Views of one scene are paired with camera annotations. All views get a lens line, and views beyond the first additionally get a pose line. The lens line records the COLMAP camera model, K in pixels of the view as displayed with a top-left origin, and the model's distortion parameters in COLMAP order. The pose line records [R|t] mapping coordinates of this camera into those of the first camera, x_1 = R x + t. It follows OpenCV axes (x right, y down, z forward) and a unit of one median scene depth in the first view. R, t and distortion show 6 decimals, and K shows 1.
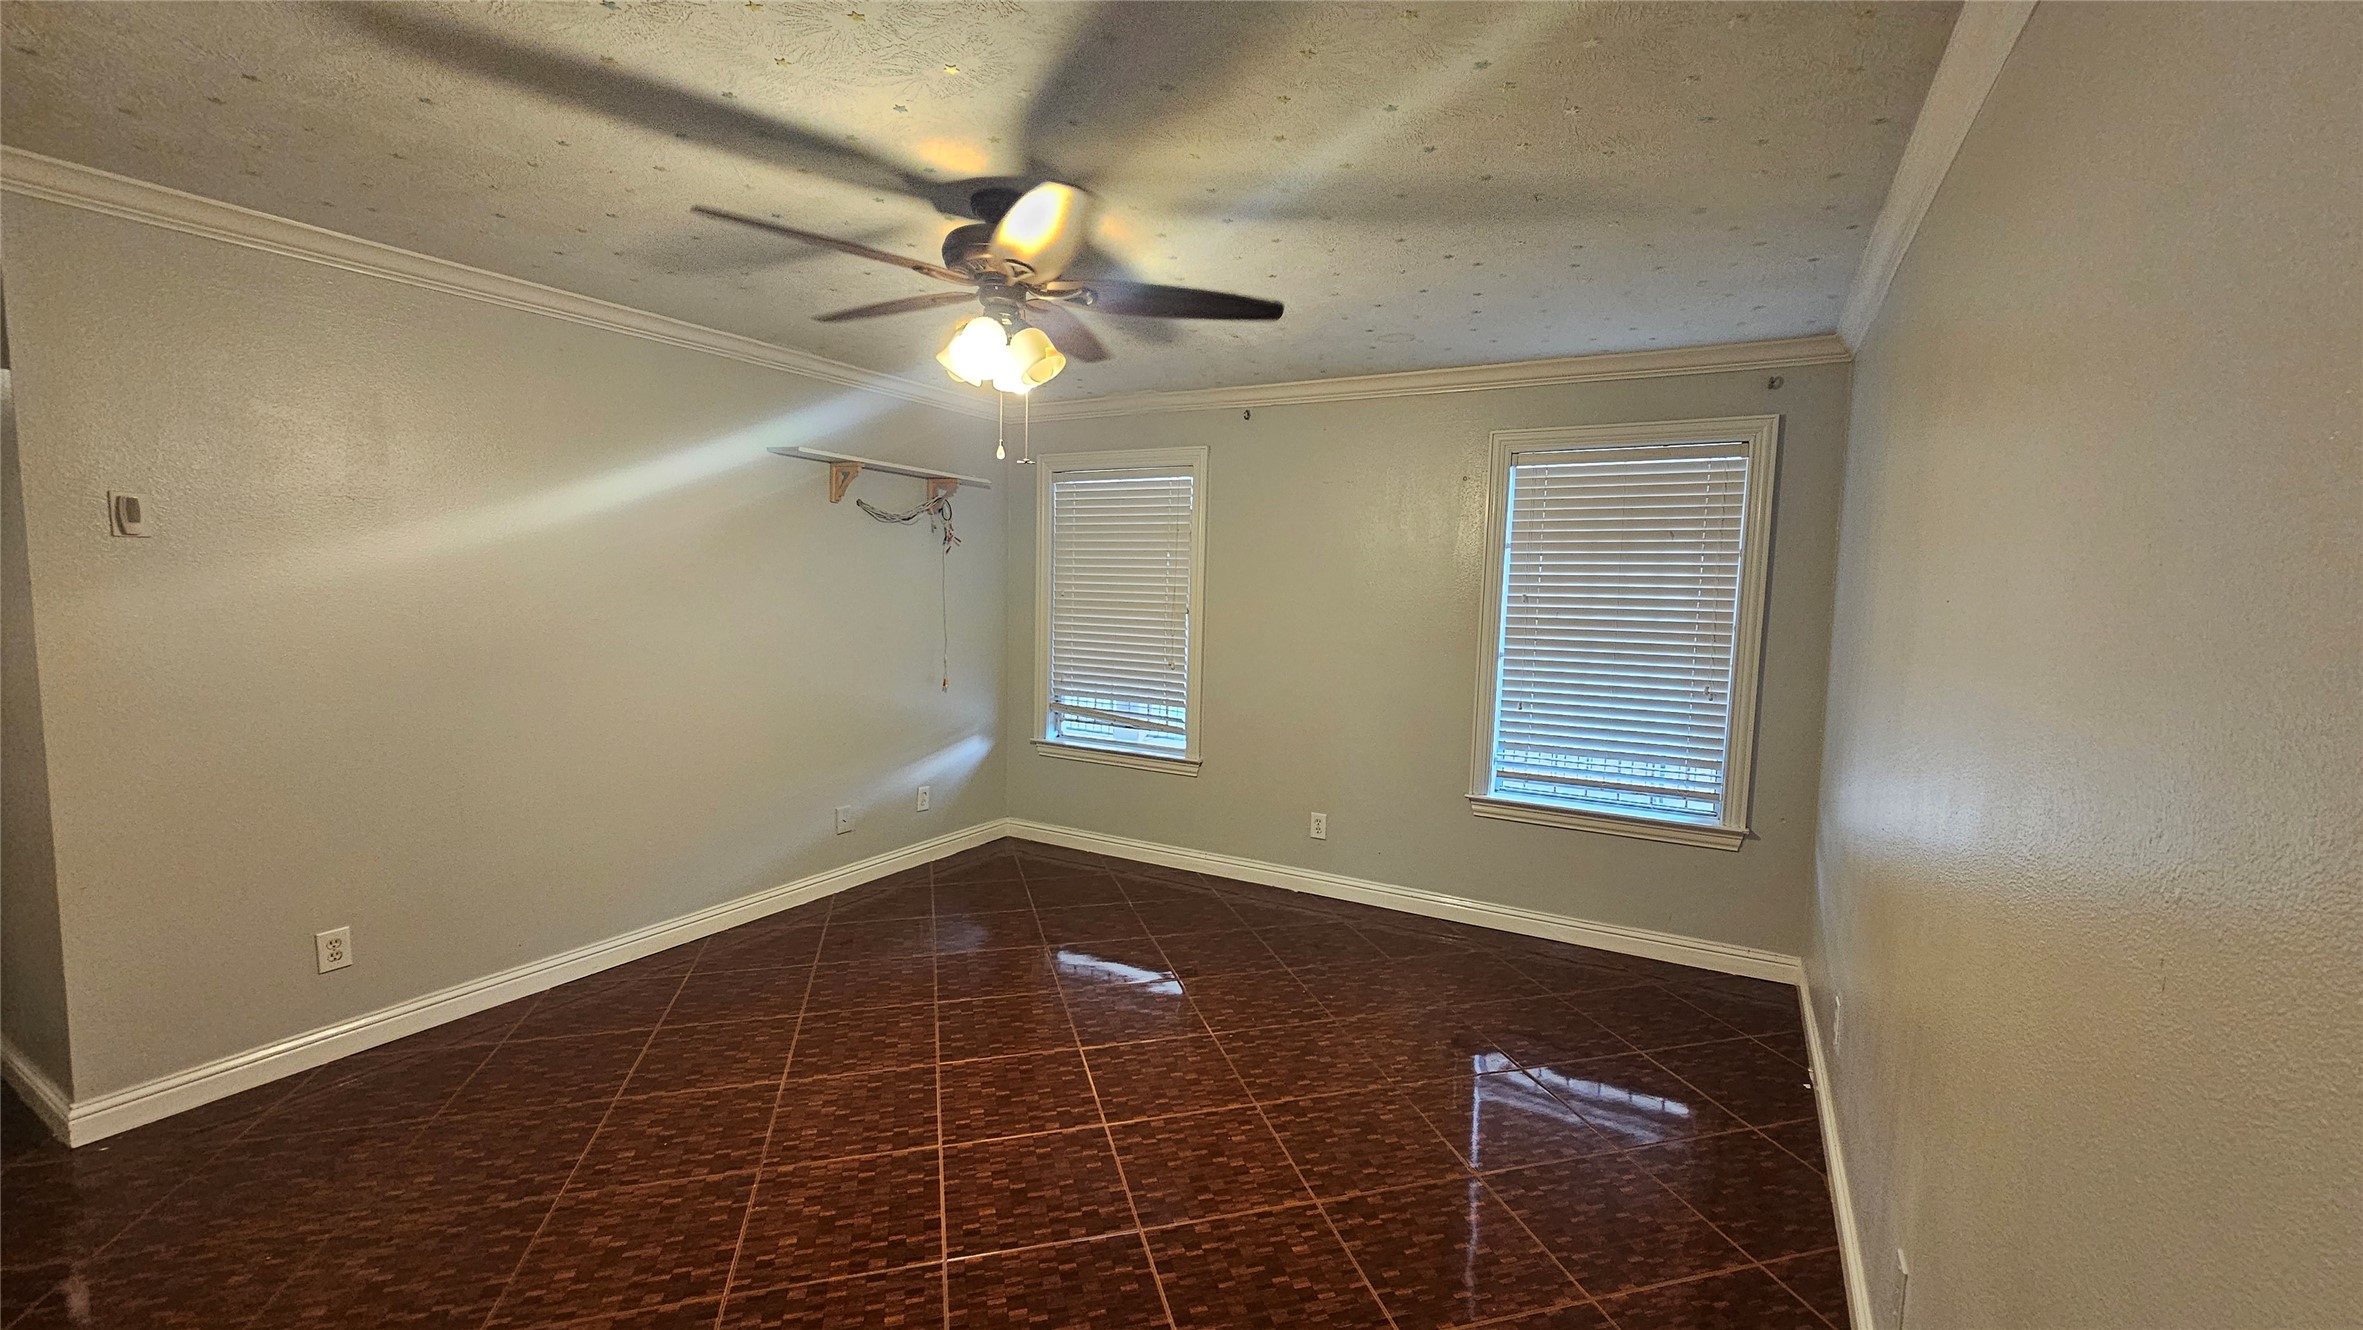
lens RADIAL K [[959.2, 0, 1179.1], [0, 959.2, 615.1], [0, 0, 1]] dist [-0.001976, 0.000560]
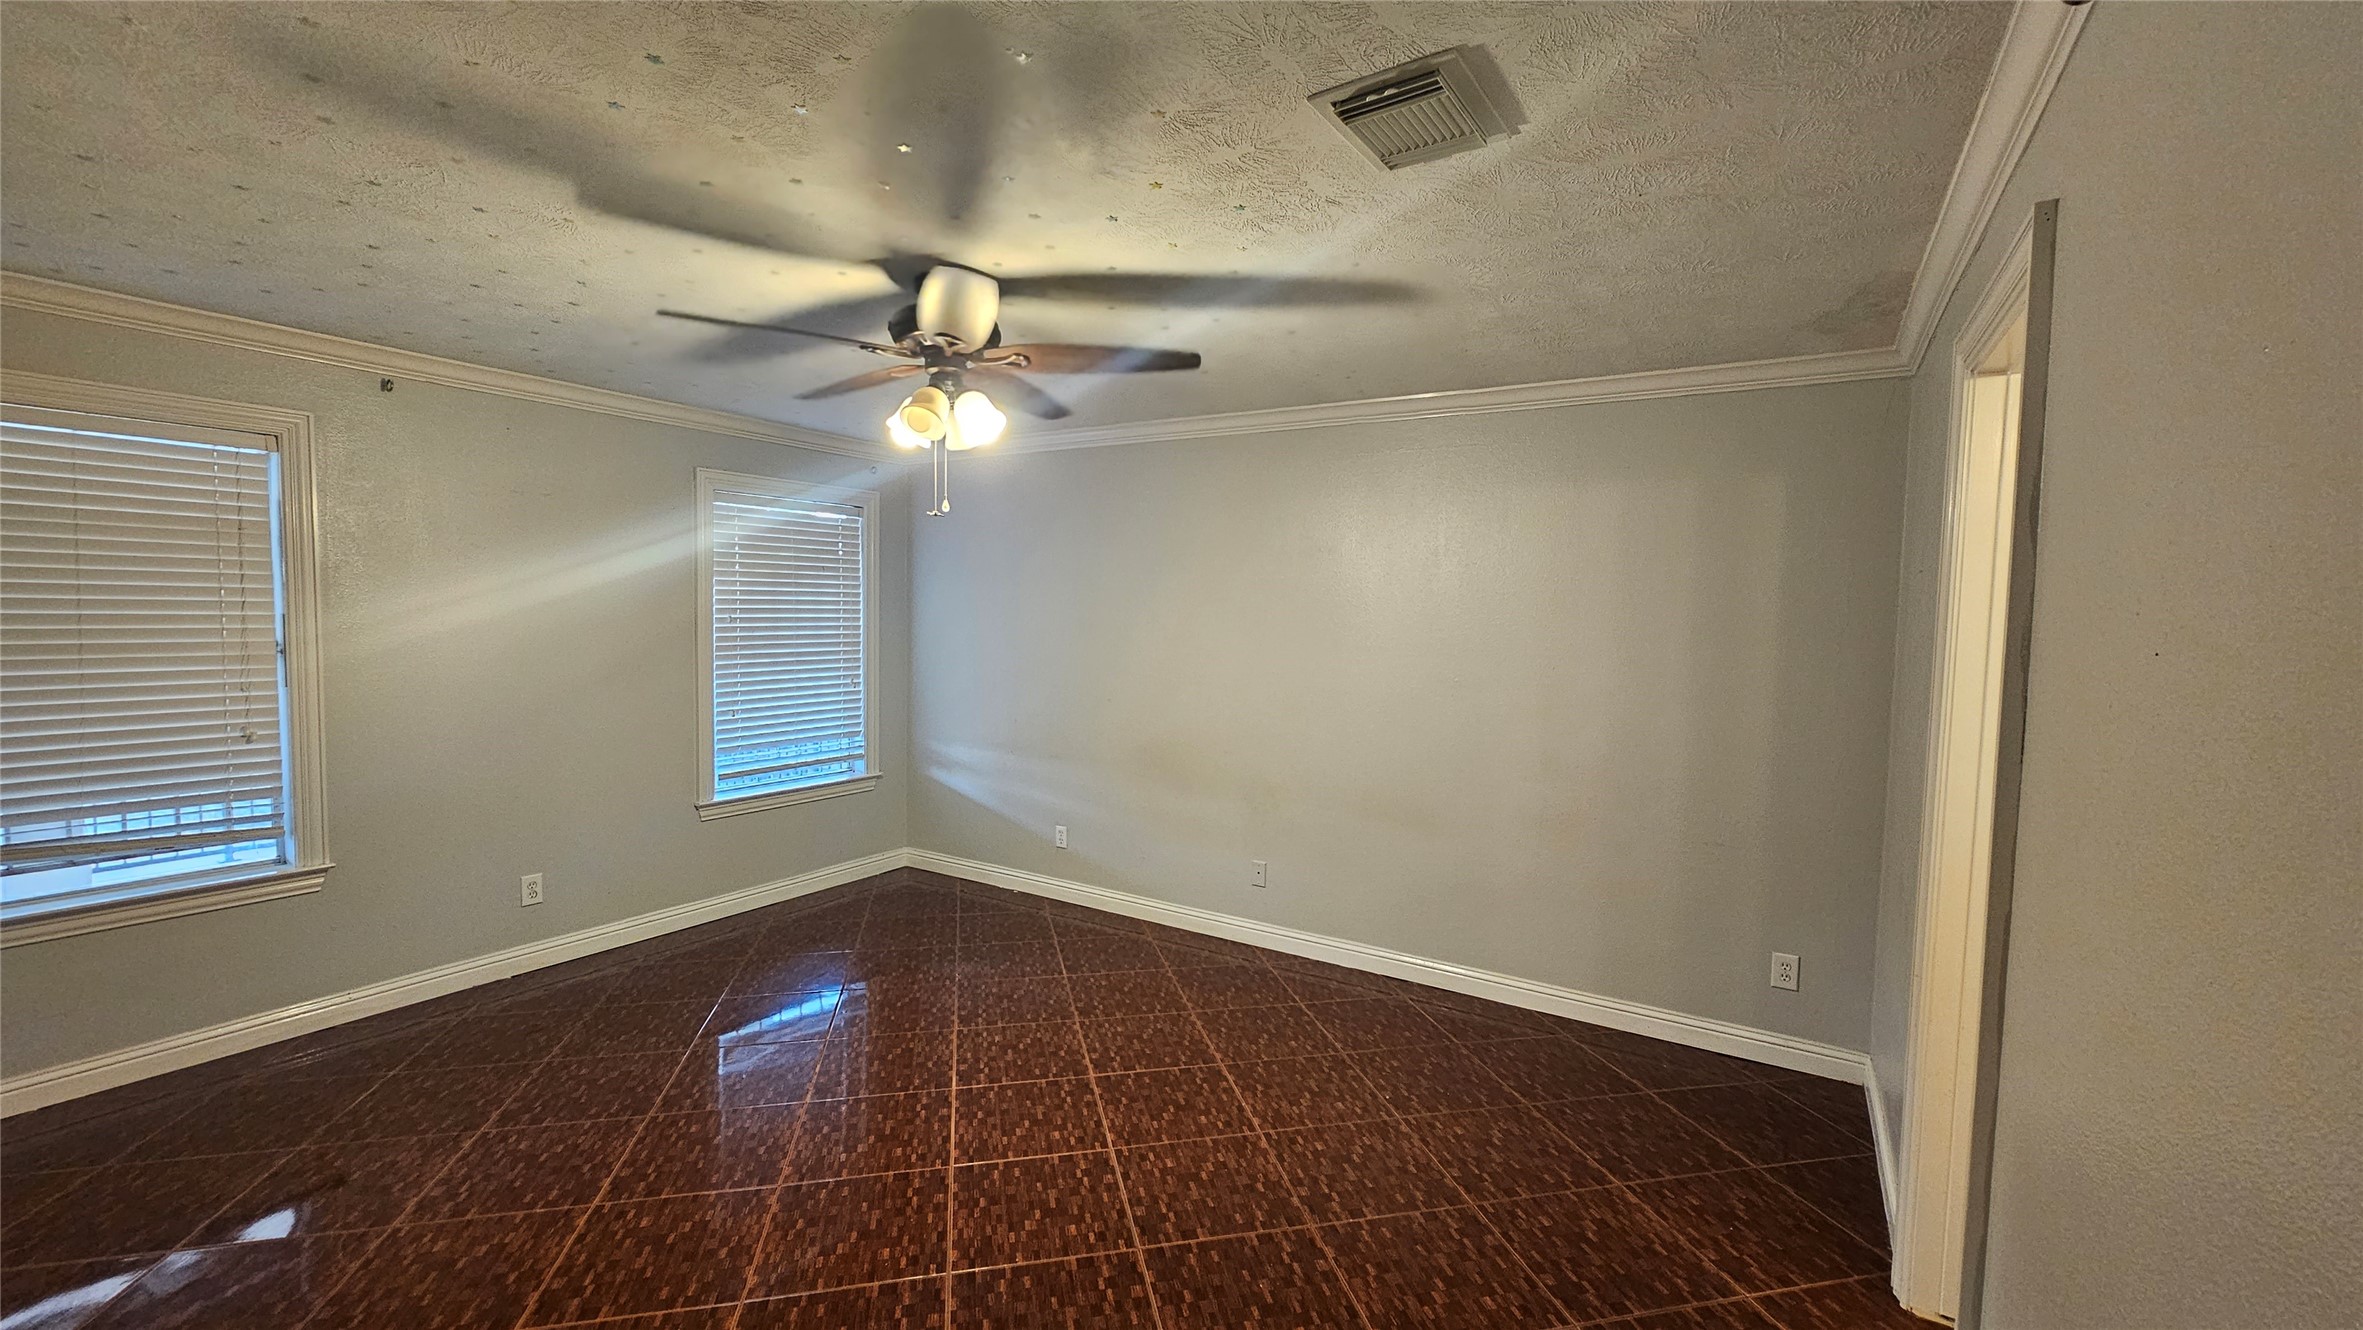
lens RADIAL K [[959.2, 0, 1165.9], [0, 959.2, 668.1], [0, 0, 1]] dist [-0.001976, 0.000560]
pose [[0.063717, -0.078192, 0.994900, -0.679487], [0.028356, 0.996665, 0.076515, -0.029450], [-0.997565, 0.023336, 0.065721, 0.383854]]
